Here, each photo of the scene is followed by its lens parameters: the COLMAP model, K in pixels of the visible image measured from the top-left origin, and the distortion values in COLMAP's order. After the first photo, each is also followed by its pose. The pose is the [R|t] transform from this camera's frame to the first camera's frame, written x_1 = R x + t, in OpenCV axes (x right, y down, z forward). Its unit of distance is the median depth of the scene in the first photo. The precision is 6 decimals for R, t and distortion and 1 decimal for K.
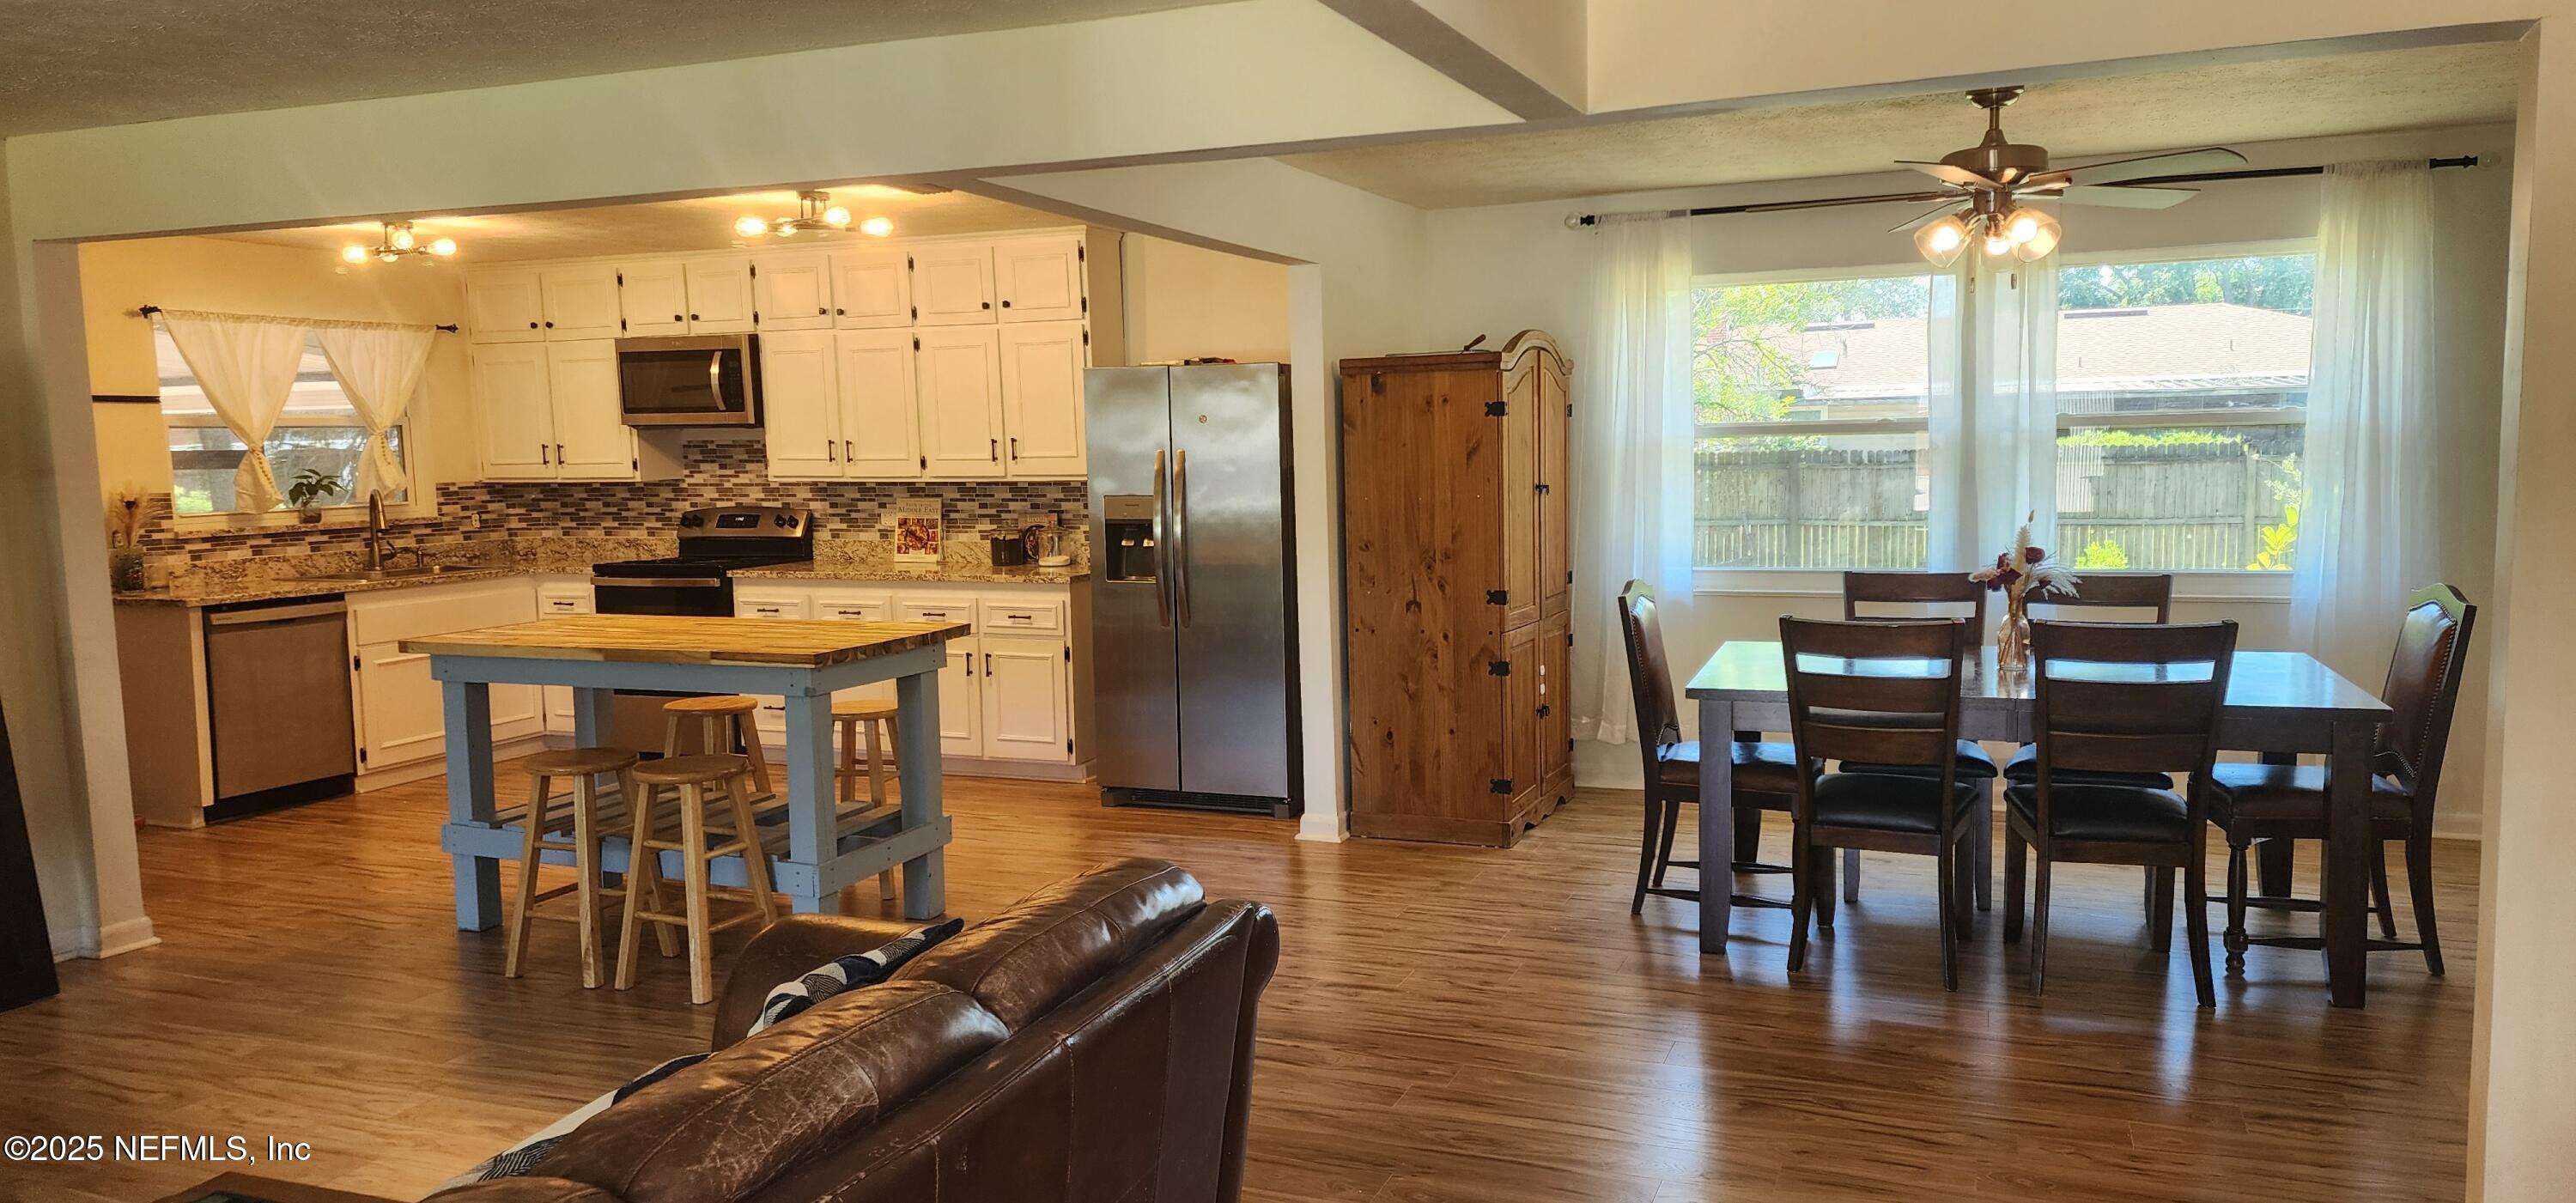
lens RADIAL K [[1707.3, 0, 1298.8], [0, 1707.3, 614.5], [0, 0, 1]] dist [0.084002, -0.082535]
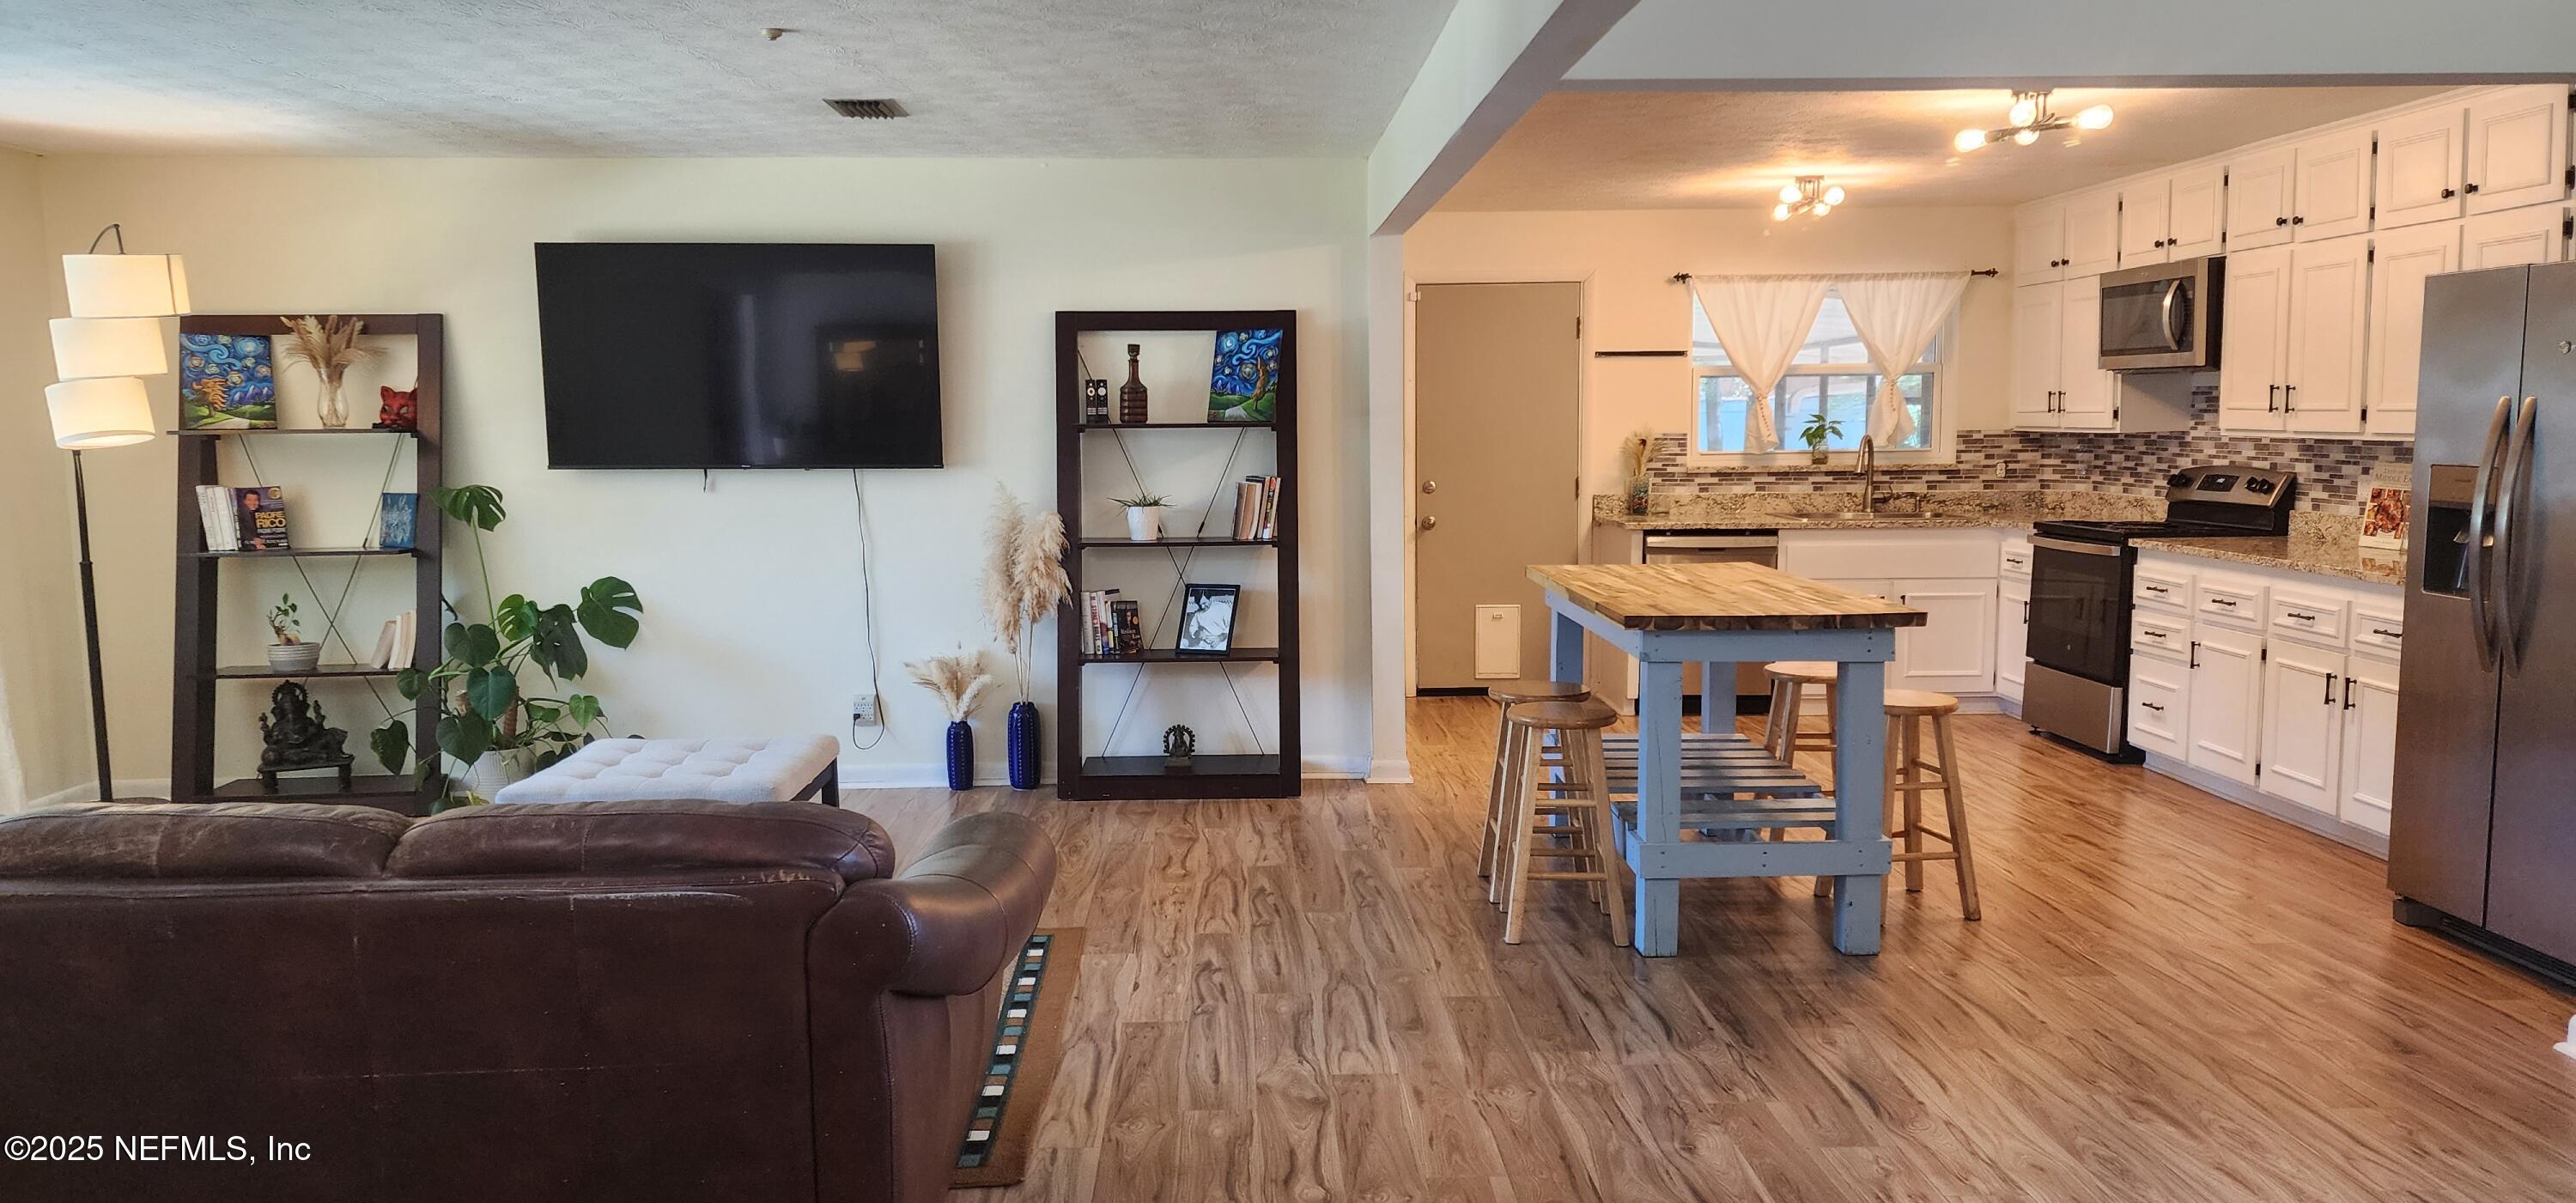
lens RADIAL K [[1707.3, 0, 1270.5], [0, 1707.3, 600.4], [0, 0, 1]] dist [0.084002, -0.082535]
pose [[0.396872, 0.115472, -0.910581, 0.344955], [-0.096322, 0.991817, 0.083792, -0.031506], [0.912806, 0.054454, 0.404747, 0.319231]]
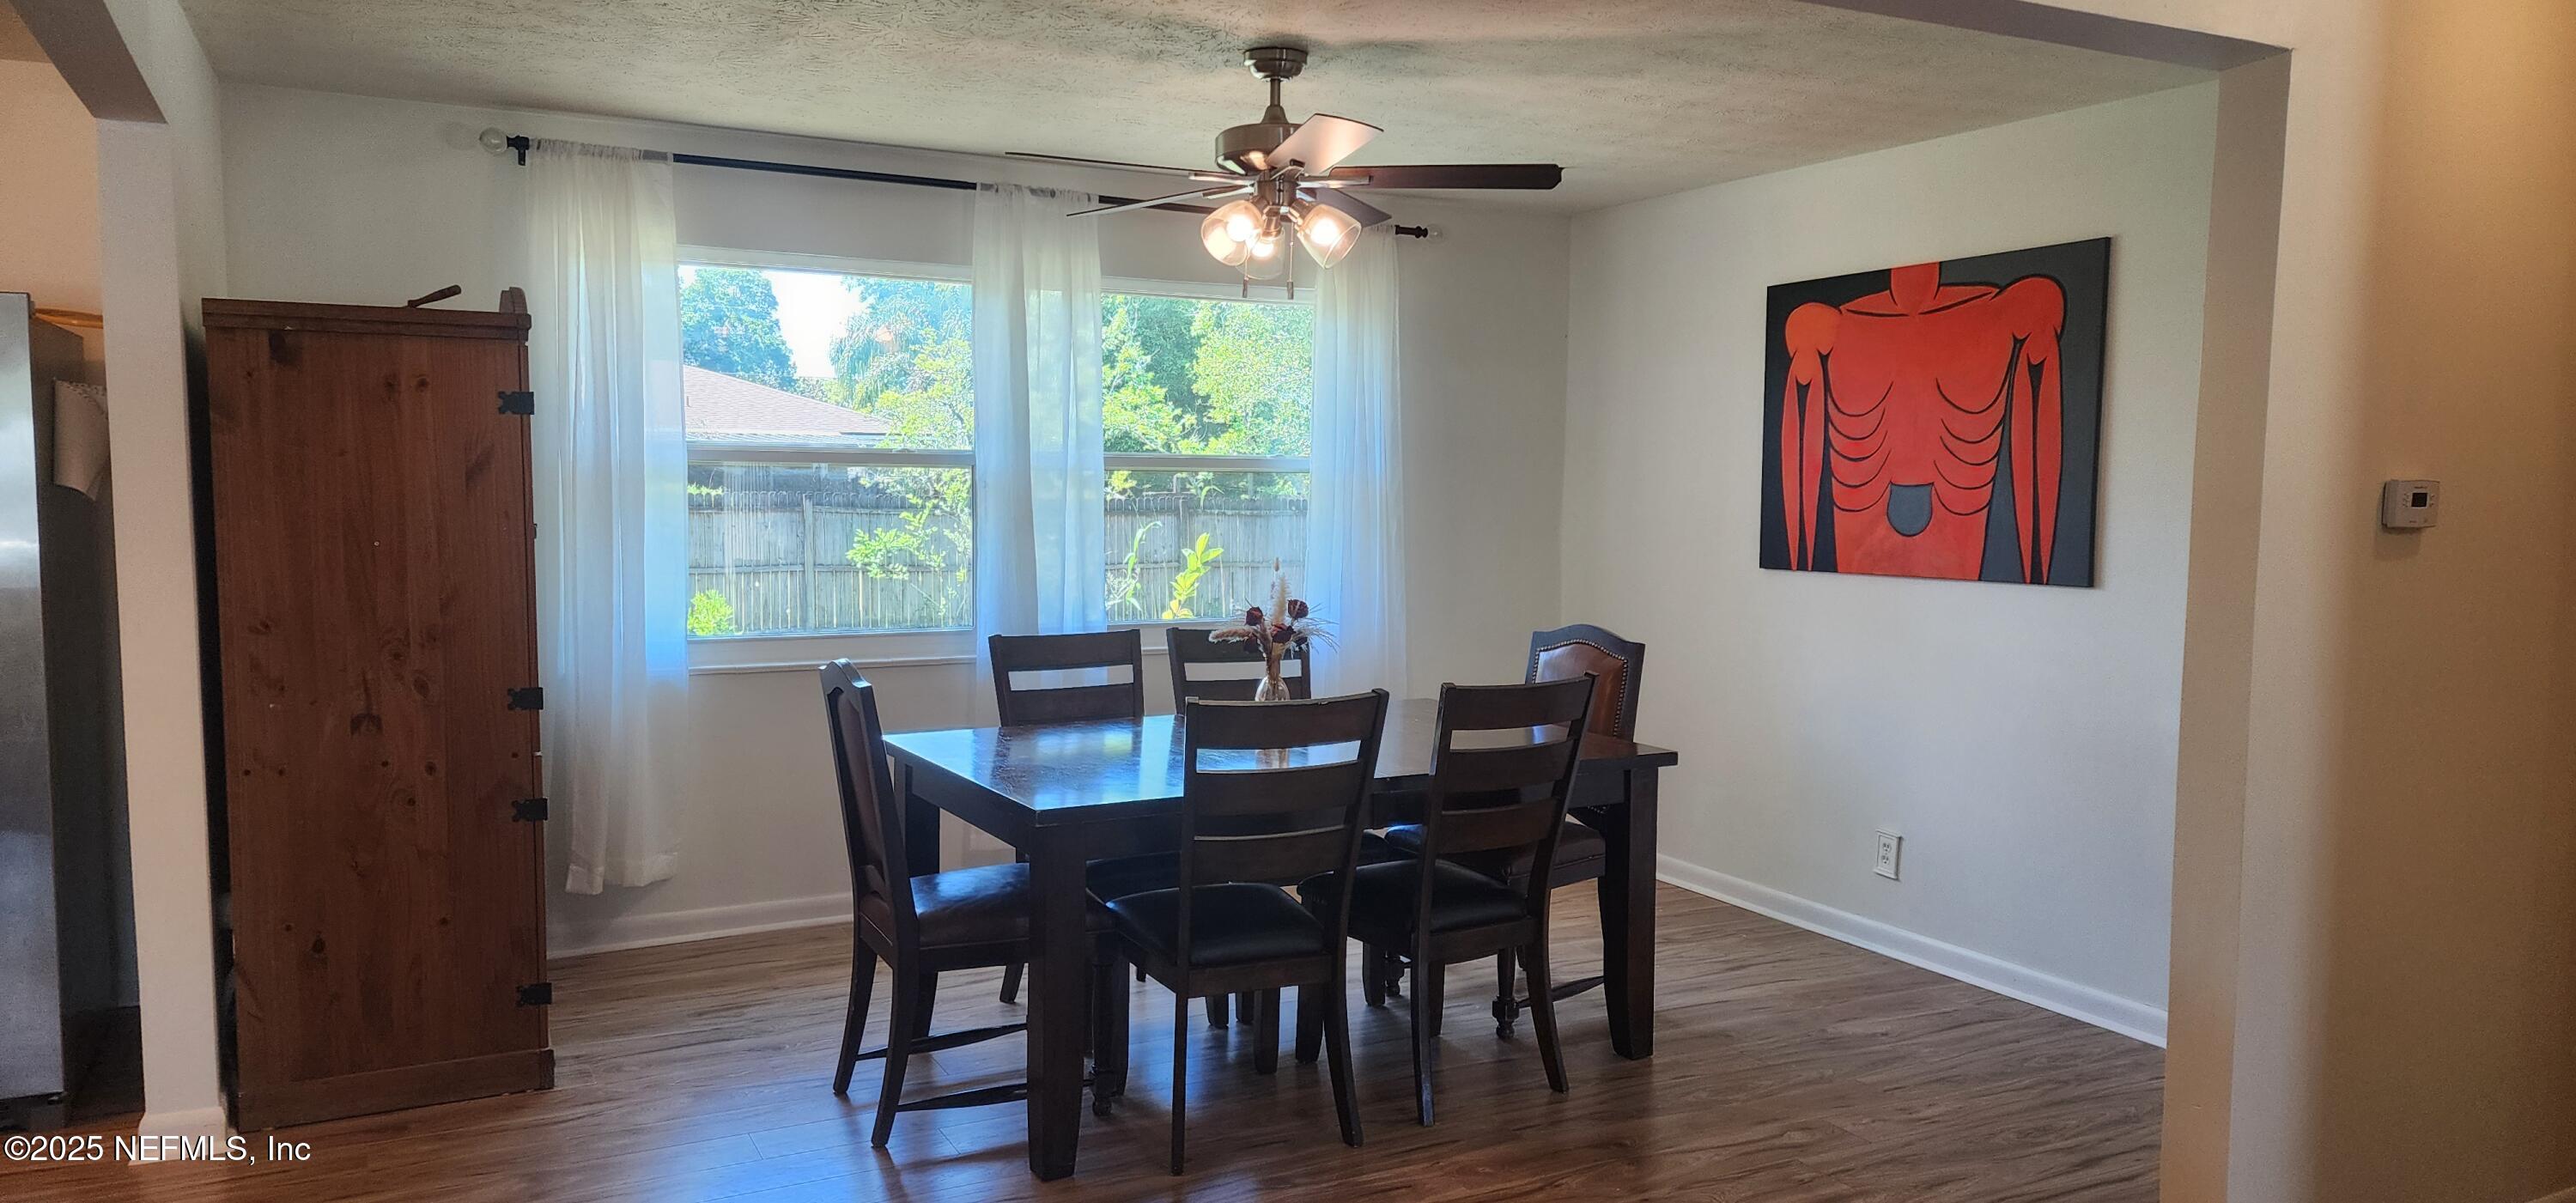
lens RADIAL K [[1707.3, 0, 1274.8], [0, 1707.3, 611.0], [0, 0, 1]] dist [0.084002, -0.082535]
pose [[0.650582, -0.032486, 0.758741, -0.175124], [0.055398, 0.998453, -0.004751, -0.022158], [-0.757413, 0.045124, 0.651375, 0.336920]]
